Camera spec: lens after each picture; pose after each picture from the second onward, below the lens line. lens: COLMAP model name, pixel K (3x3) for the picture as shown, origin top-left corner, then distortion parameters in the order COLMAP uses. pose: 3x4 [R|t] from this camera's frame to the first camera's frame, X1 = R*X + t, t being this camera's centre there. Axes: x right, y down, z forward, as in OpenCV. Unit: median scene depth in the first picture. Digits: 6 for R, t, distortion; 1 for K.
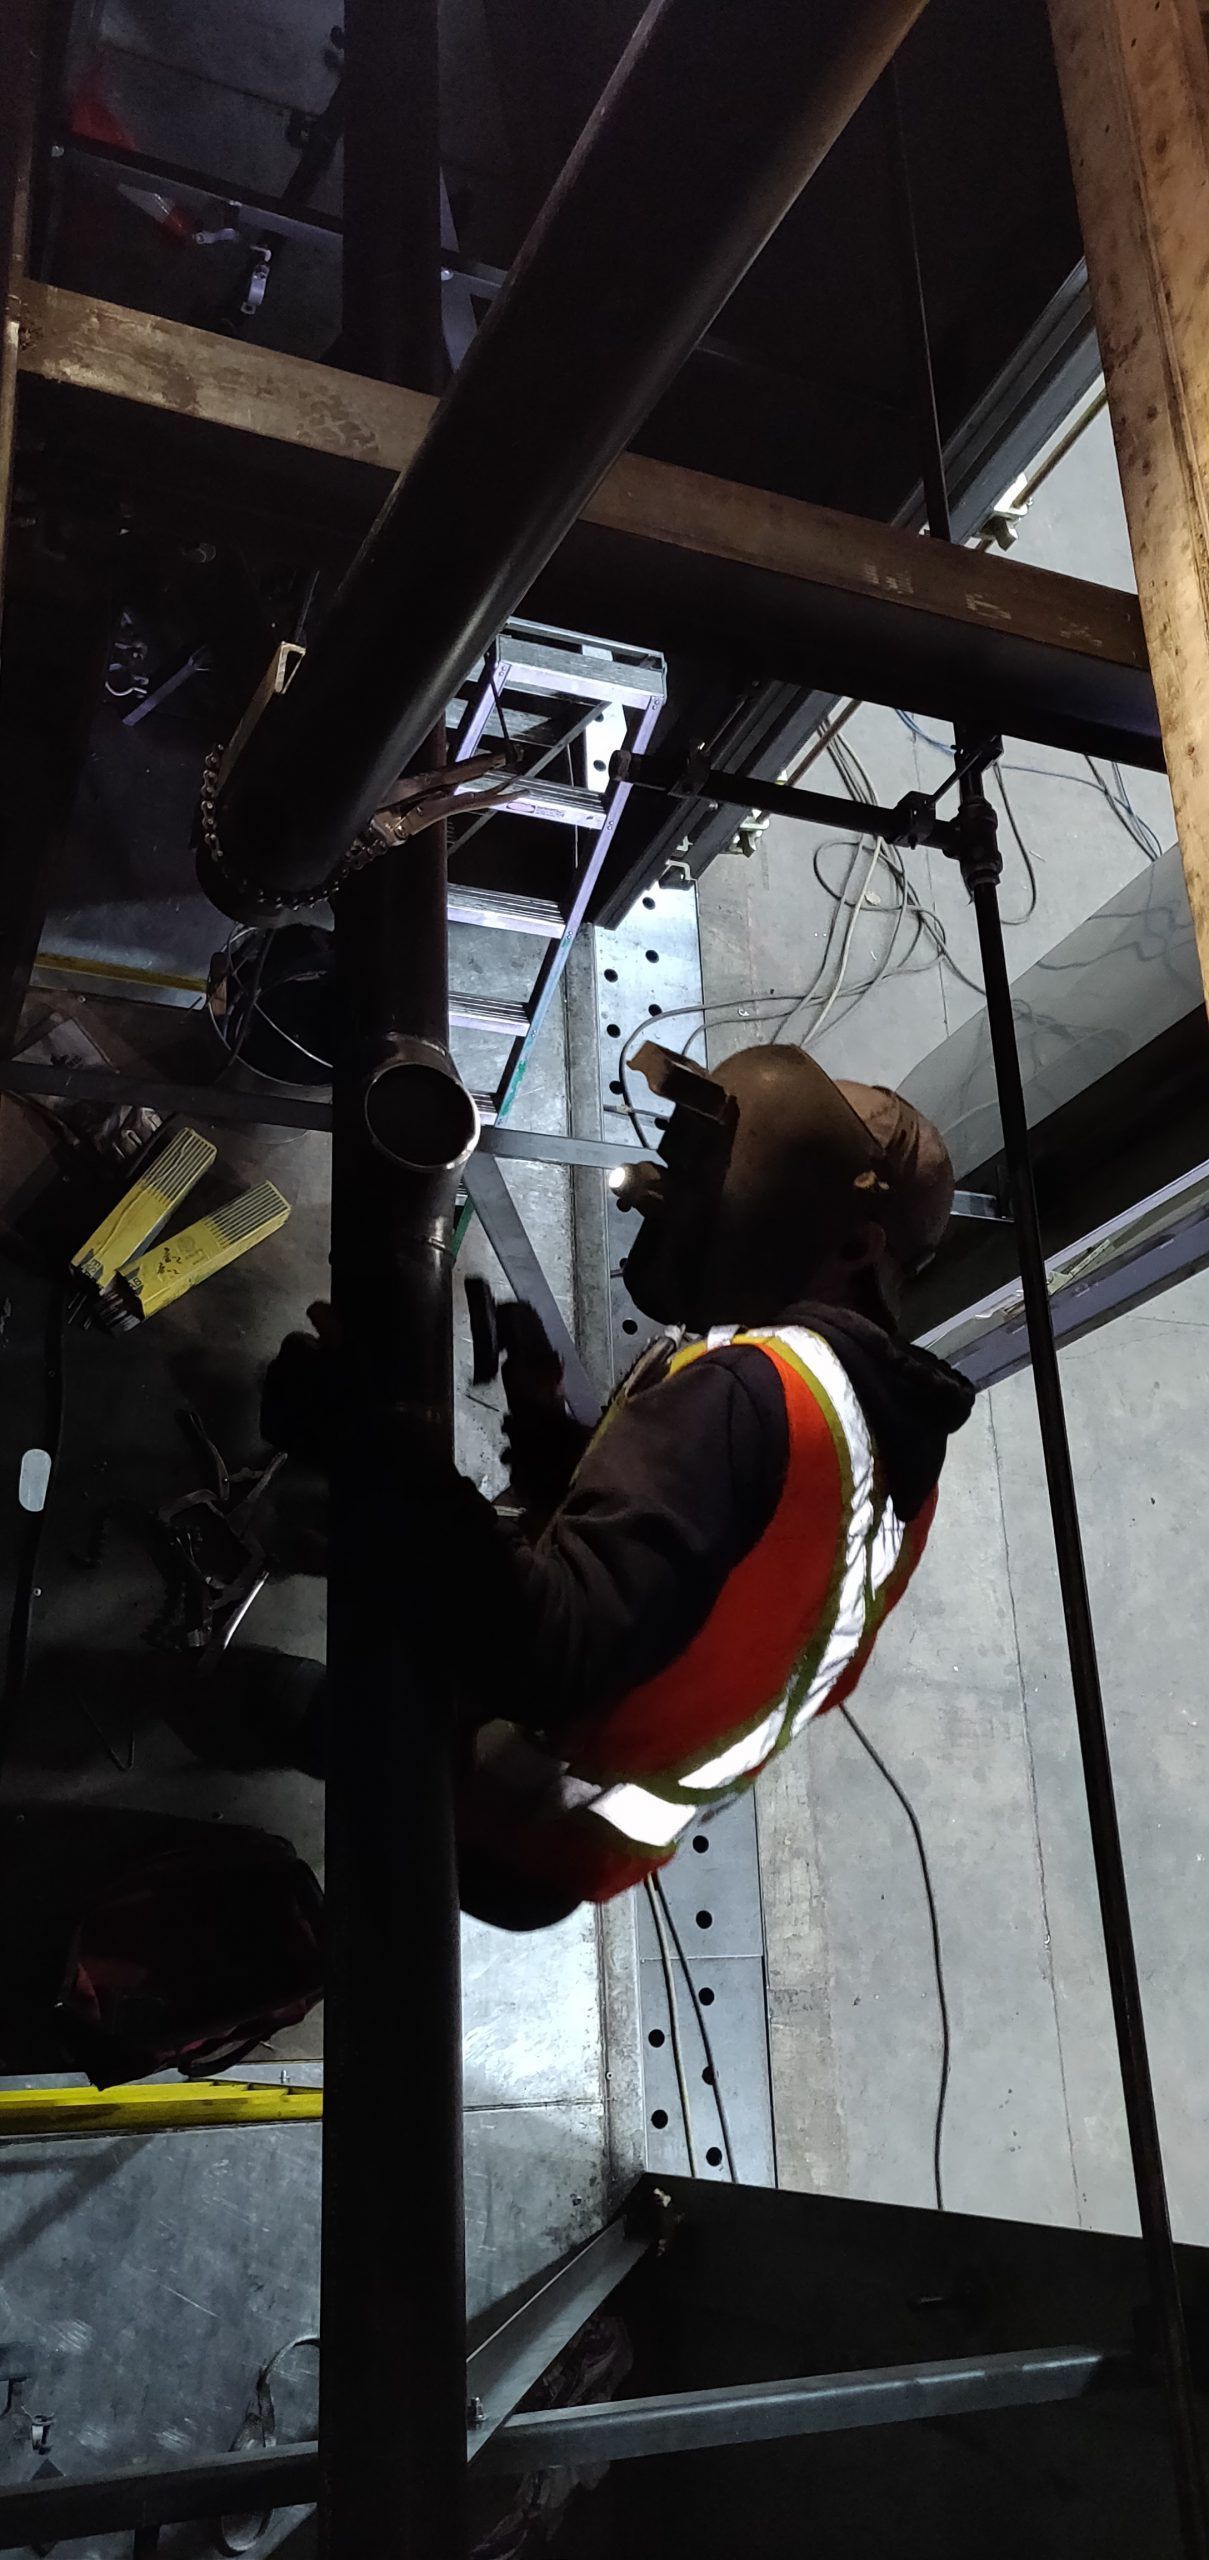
lens RADIAL K [[1901.0, 0, 604.5], [0, 1901.0, 1280.0], [0, 0, 1]] dist [-0.036167, 0.071062]
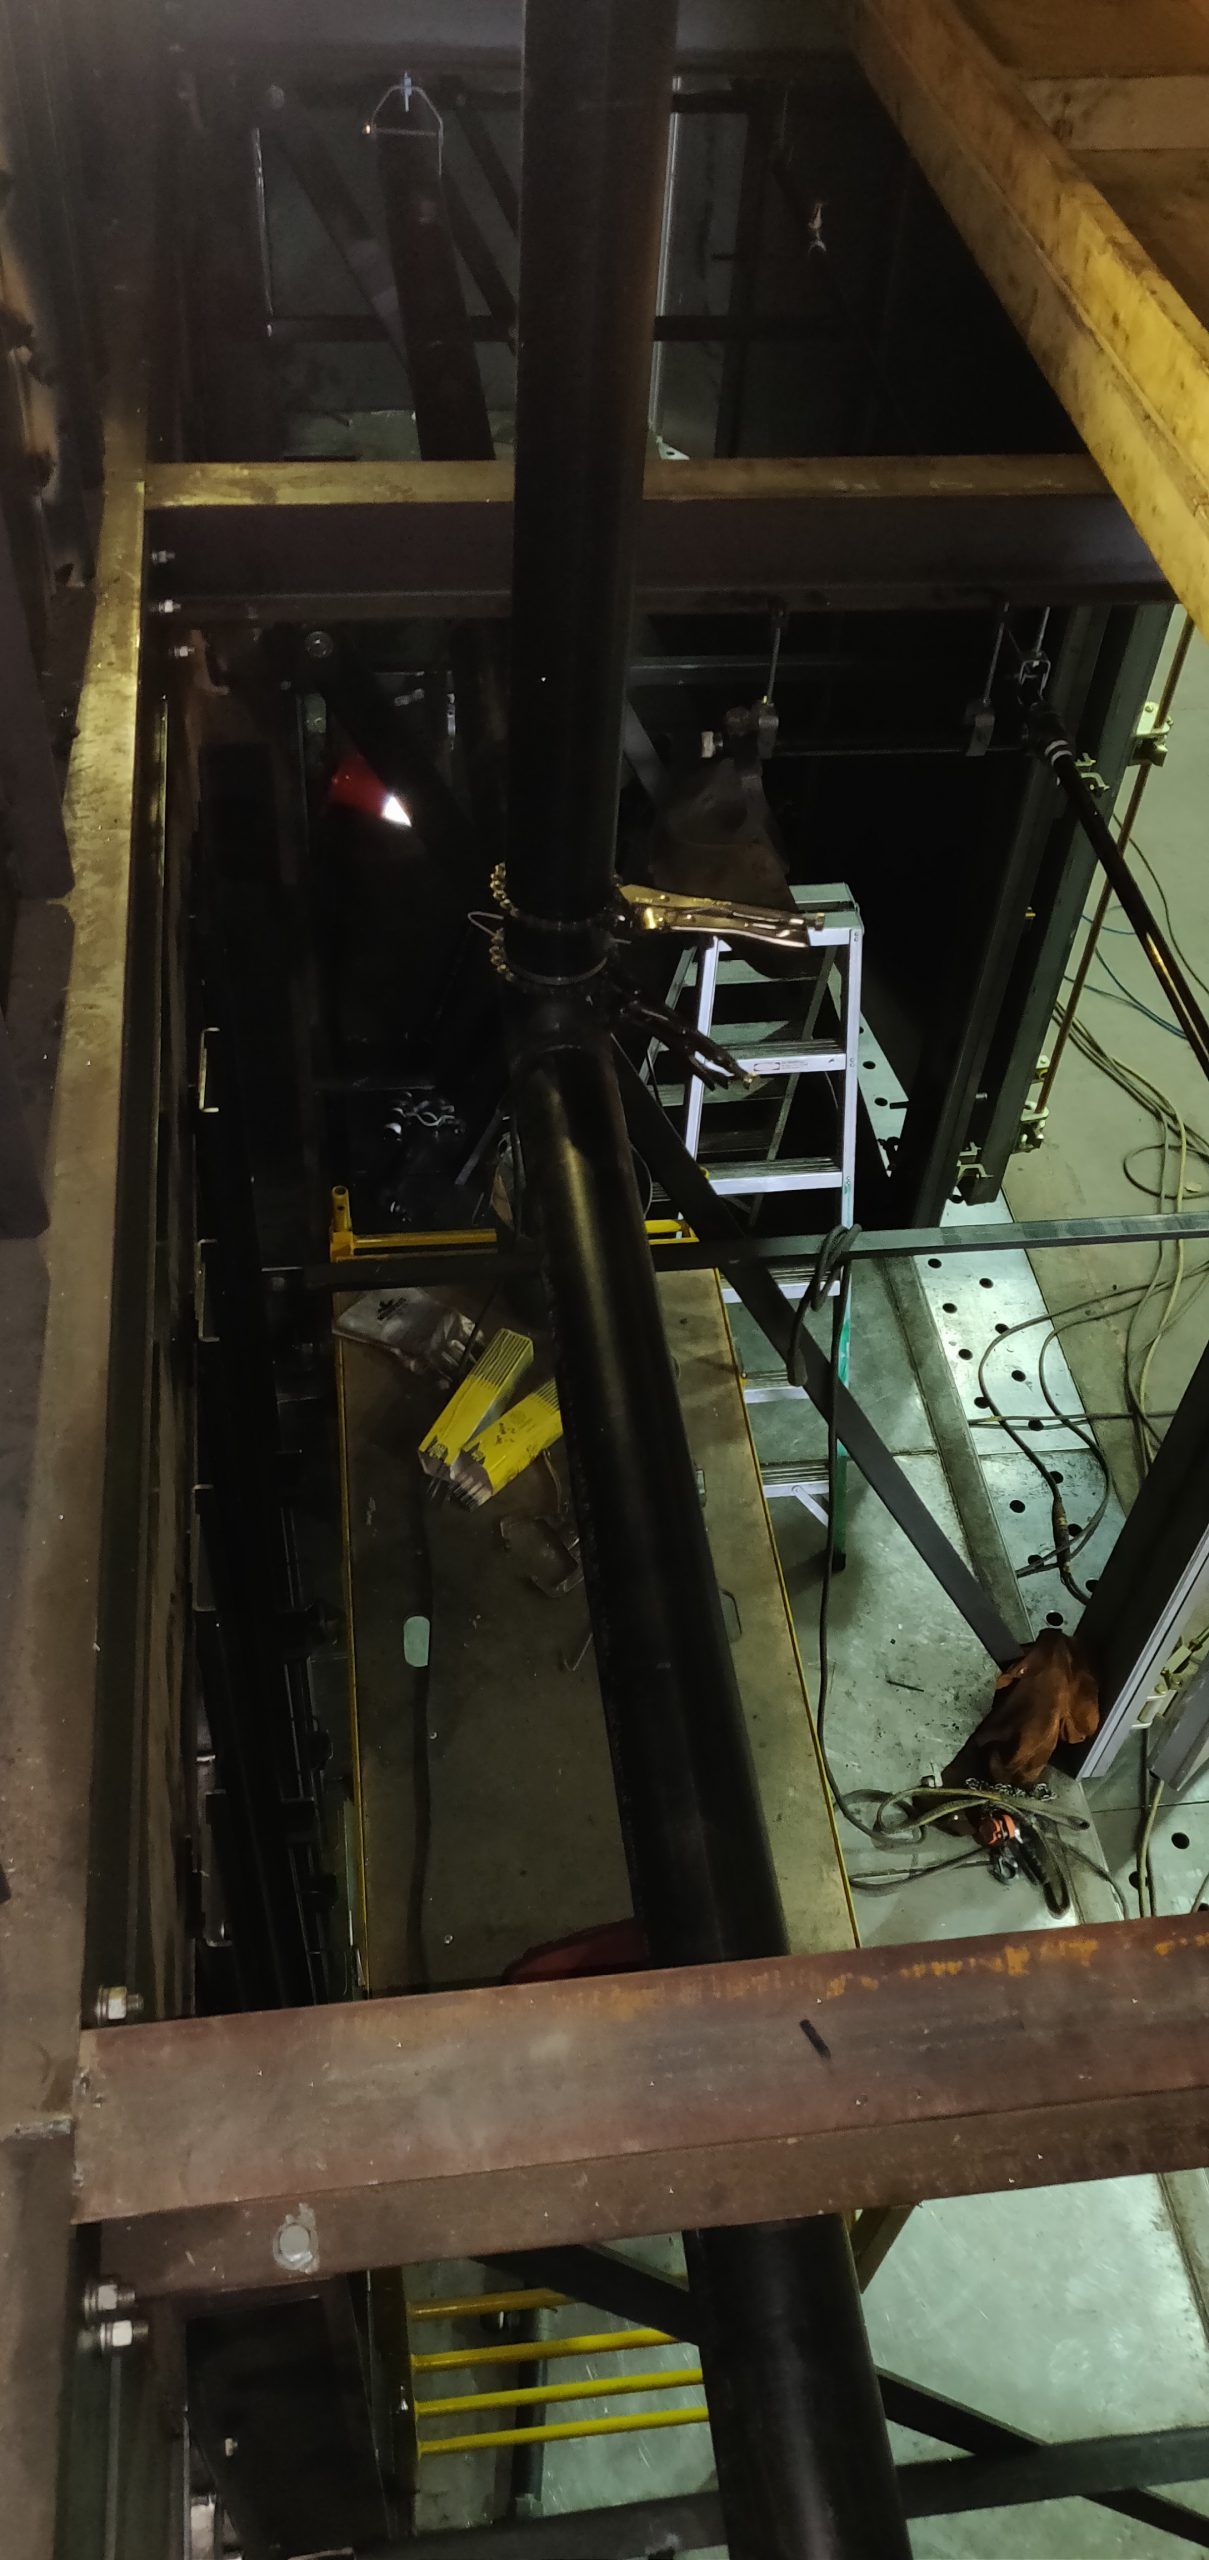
lens RADIAL K [[1866.7, 0, 574.3], [0, 1866.7, 1278.5], [0, 0, 1]] dist [-0.026651, 0.078883]
pose [[0.939561, -0.273886, -0.205454, 0.027390], [0.196088, 0.922366, -0.332853, 0.141714], [0.280667, 0.272449, 0.920325, 0.000278]]
